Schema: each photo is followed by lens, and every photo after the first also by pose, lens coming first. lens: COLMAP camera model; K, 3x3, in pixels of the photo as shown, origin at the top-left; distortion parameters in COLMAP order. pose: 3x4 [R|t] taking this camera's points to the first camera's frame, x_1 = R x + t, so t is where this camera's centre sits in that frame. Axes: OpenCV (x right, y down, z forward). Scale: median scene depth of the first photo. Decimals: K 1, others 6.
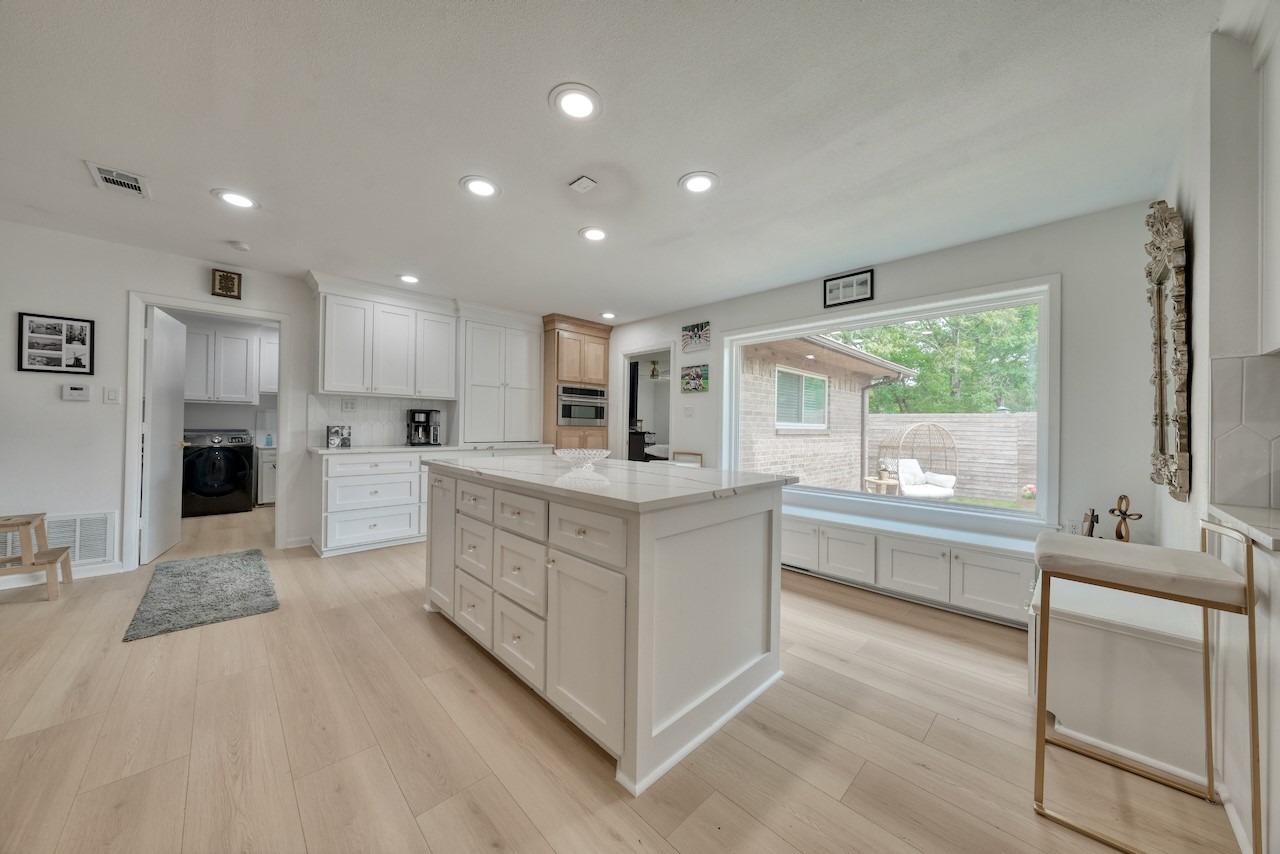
lens RADIAL K [[431.9, 0, 642.5], [0, 431.9, 425.1], [0, 0, 1]] dist [-0.006452, 0.001424]
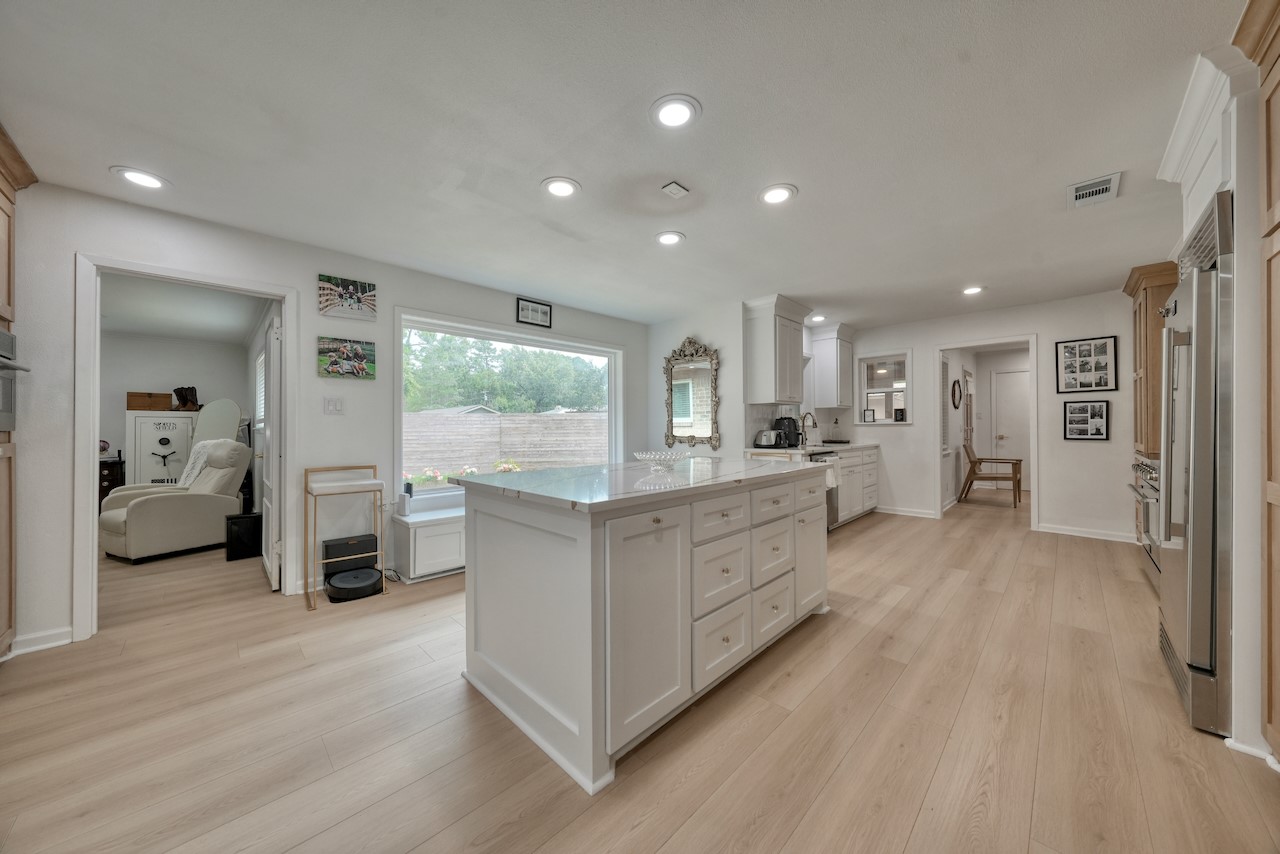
lens RADIAL K [[431.9, 0, 642.5], [0, 431.9, 425.1], [0, 0, 1]] dist [-0.006452, 0.001424]
pose [[-0.014708, -0.009104, 0.999850, -0.659574], [0.000596, 0.999958, 0.009114, -0.008150], [-0.999892, 0.000730, -0.014702, 0.622317]]
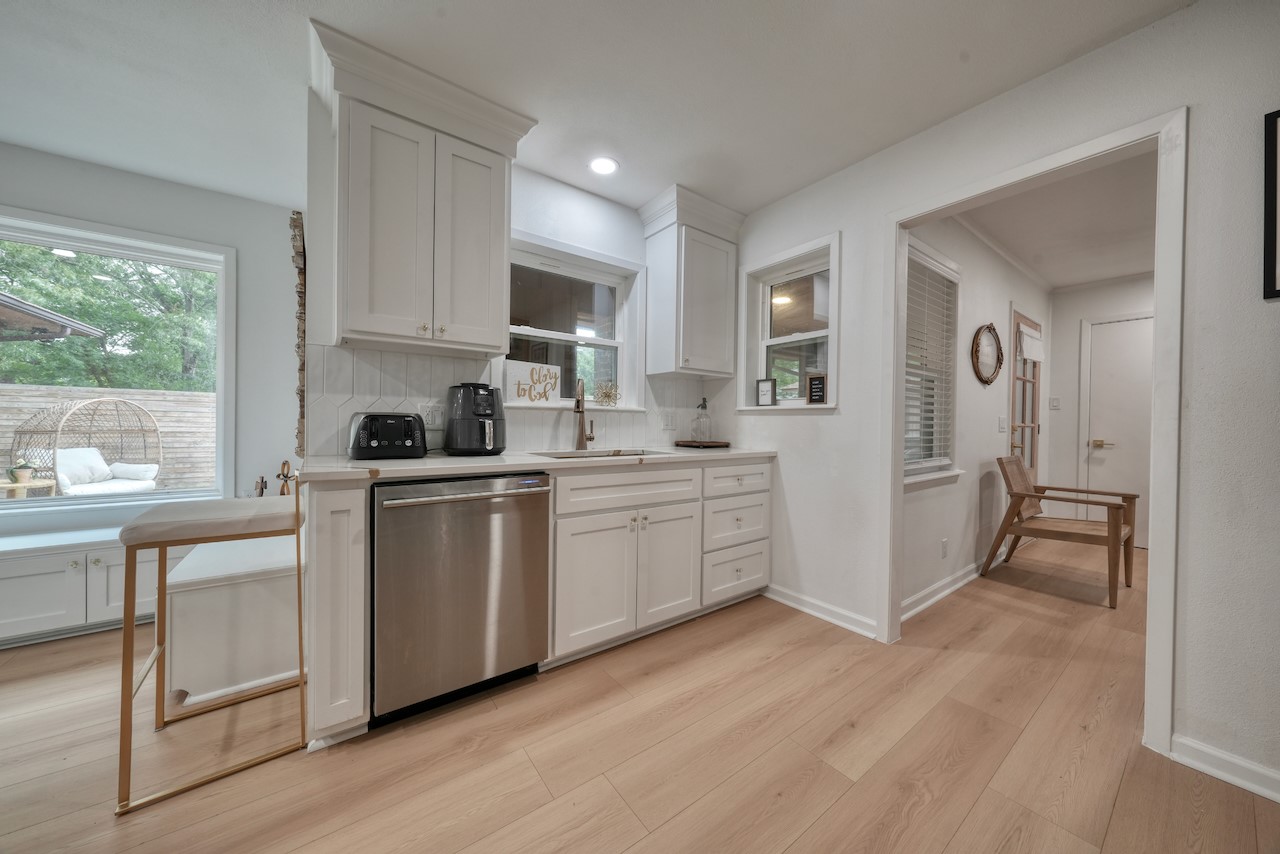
lens RADIAL K [[431.9, 0, 642.5], [0, 431.9, 425.1], [0, 0, 1]] dist [-0.006452, 0.001424]
pose [[0.139427, -0.018862, 0.990053, 0.062566], [-0.016759, 0.999630, 0.021405, 0.014979], [-0.990091, -0.019576, 0.139060, -0.062016]]
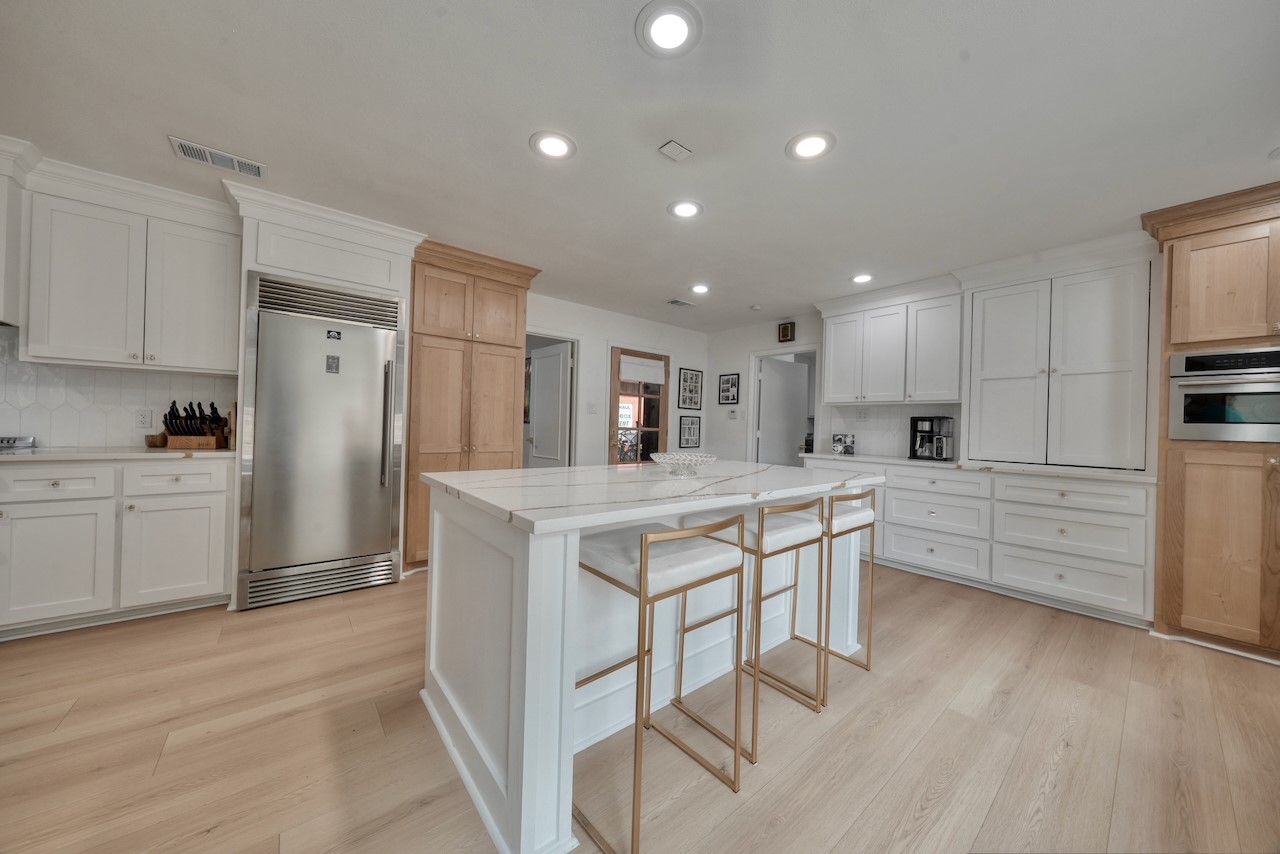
lens RADIAL K [[431.9, 0, 642.5], [0, 431.9, 425.1], [0, 0, 1]] dist [-0.006452, 0.001424]
pose [[-0.083197, -0.018285, -0.996365, 0.417359], [-0.024978, 0.999556, -0.016258, 0.008995], [0.996220, 0.023534, -0.083616, 0.580073]]
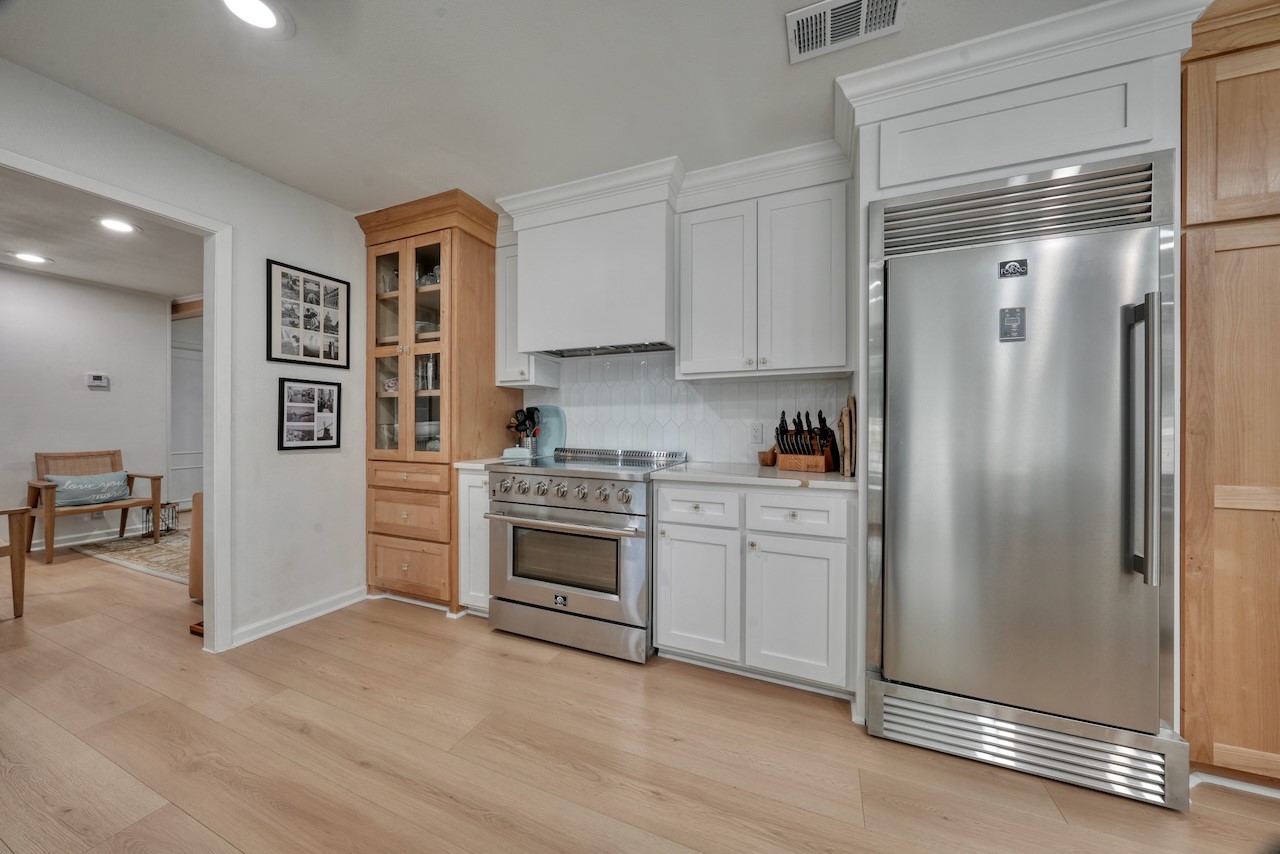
lens RADIAL K [[431.9, 0, 642.5], [0, 431.9, 425.1], [0, 0, 1]] dist [-0.006452, 0.001424]
pose [[-0.920517, -0.016167, -0.390368, 0.201727], [-0.014462, 0.999869, -0.007305, 0.002964], [0.390435, -0.001079, -0.920630, 0.247599]]
